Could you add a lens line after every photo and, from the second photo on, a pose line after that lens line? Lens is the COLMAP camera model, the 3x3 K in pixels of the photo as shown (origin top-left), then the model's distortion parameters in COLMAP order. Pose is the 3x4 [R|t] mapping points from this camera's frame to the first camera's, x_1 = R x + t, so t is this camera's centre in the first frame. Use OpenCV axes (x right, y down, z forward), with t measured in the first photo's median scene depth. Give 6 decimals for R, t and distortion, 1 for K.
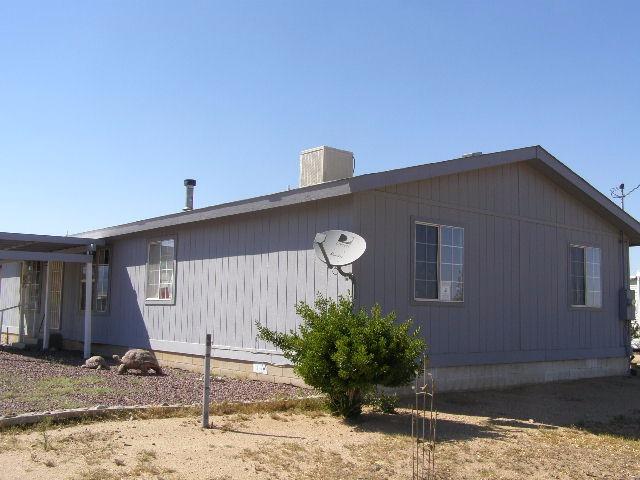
lens RADIAL K [[722.9, 0, 320.0], [0, 722.9, 240.0], [0, 0, 1]] dist [-0.200390, 0.332274]
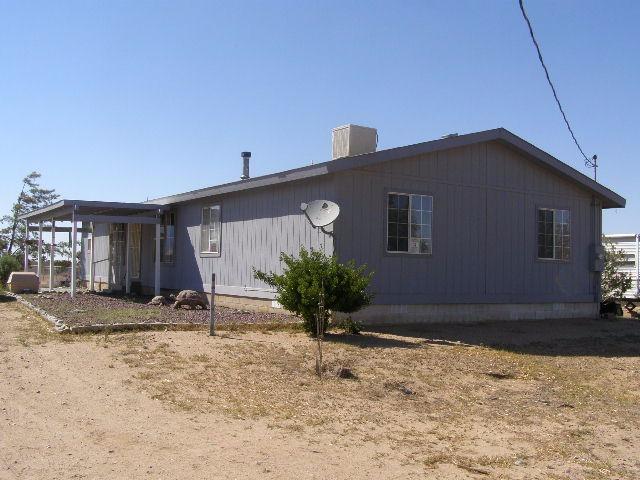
lens RADIAL K [[722.9, 0, 320.0], [0, 722.9, 240.0], [0, 0, 1]] dist [-0.200390, 0.332274]
pose [[0.991290, -0.001202, -0.131694, 0.154640], [0.009013, 0.998233, 0.058734, -0.014315], [0.131391, -0.059409, 0.989549, -0.265691]]
